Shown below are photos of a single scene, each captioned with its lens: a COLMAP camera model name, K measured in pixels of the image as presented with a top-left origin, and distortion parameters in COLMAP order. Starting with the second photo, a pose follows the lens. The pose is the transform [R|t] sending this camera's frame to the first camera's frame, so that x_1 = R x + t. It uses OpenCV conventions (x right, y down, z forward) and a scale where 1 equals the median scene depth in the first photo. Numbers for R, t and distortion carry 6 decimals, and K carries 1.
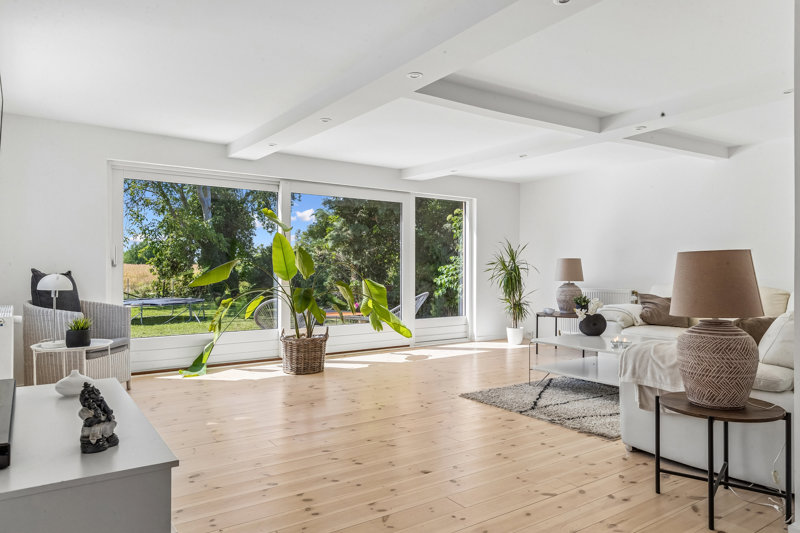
lens RADIAL K [[549.4, 0, 400.0], [0, 549.4, 266.5], [0, 0, 1]] dist [0.000477, 0.000297]
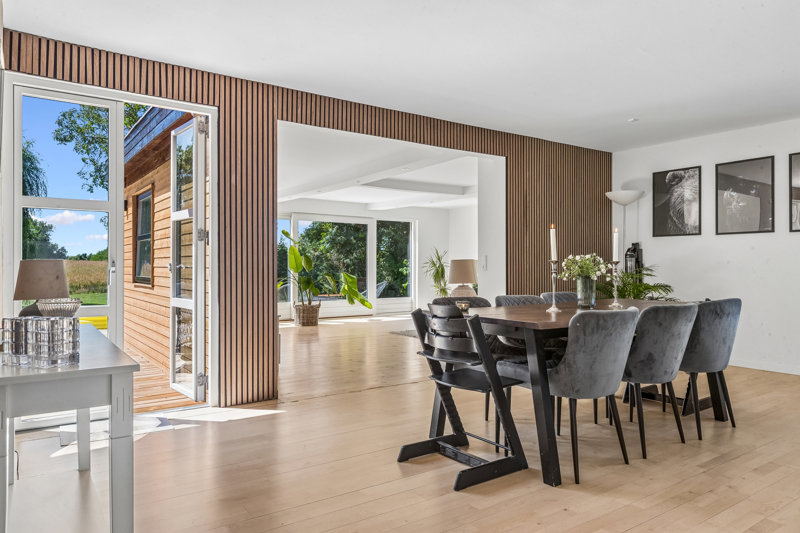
lens RADIAL K [[549.4, 0, 400.0], [0, 549.4, 266.5], [0, 0, 1]] dist [0.000477, 0.000297]
pose [[0.999966, 0.000614, 0.008186, 0.087584], [-0.000649, 0.999991, 0.004295, -0.001722], [-0.008183, -0.004300, 0.999957, -0.608255]]
